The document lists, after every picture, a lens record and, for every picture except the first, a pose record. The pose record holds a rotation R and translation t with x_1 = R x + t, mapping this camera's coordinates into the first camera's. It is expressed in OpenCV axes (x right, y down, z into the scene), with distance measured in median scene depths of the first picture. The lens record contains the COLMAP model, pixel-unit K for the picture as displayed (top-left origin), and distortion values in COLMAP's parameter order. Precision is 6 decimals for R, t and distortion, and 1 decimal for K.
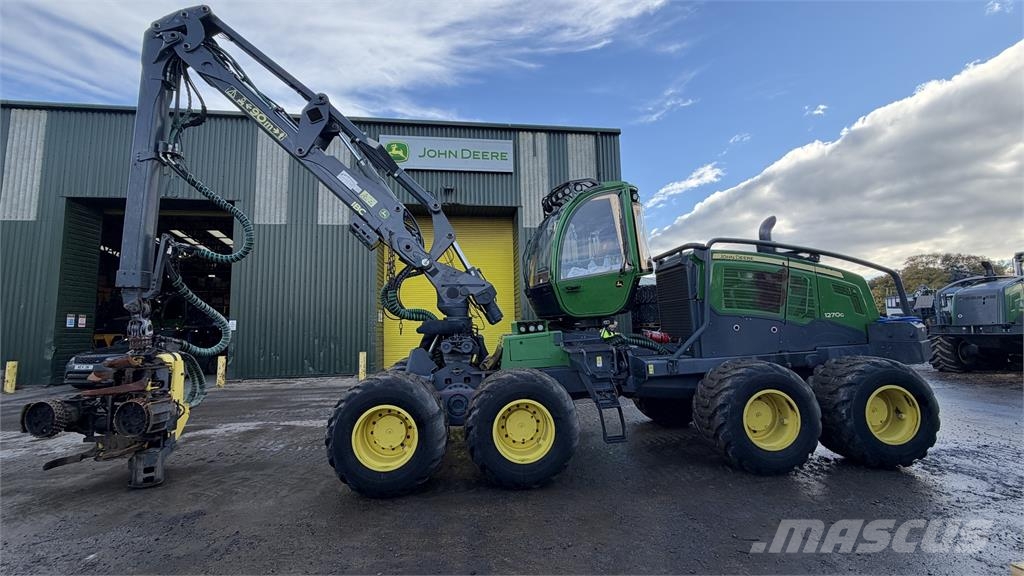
lens RADIAL K [[406.5, 0, 510.3], [0, 406.5, 287.8], [0, 0, 1]] dist [-0.000131, -0.000380]
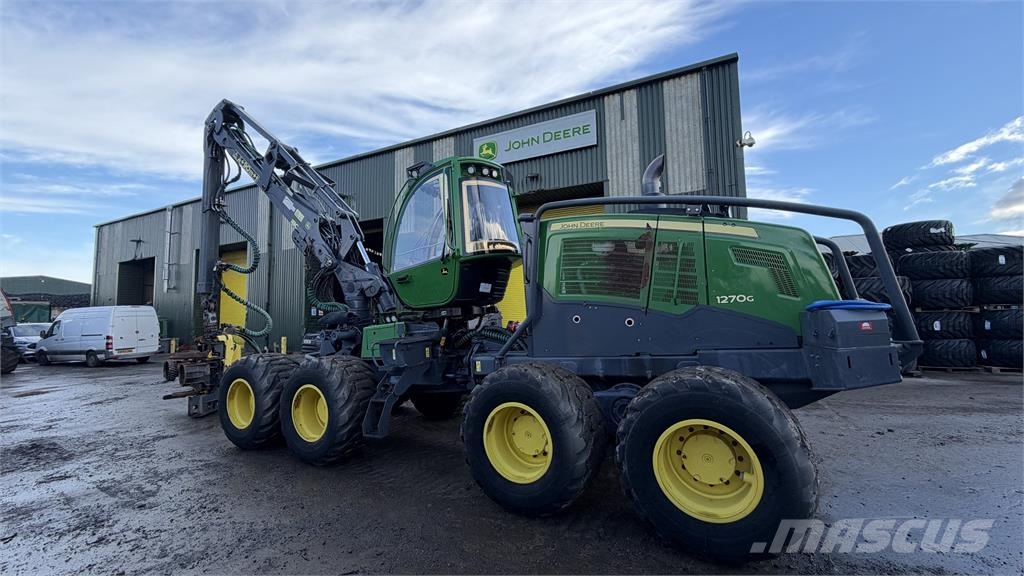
lens RADIAL K [[408.3, 0, 508.1], [0, 408.3, 285.8], [0, 0, 1]] dist [0.000832, 0.000099]
pose [[0.829484, -0.042041, -0.556946, 0.378564], [0.059582, 0.998134, 0.013393, 0.008043], [0.555343, -0.044293, 0.830441, 0.132187]]
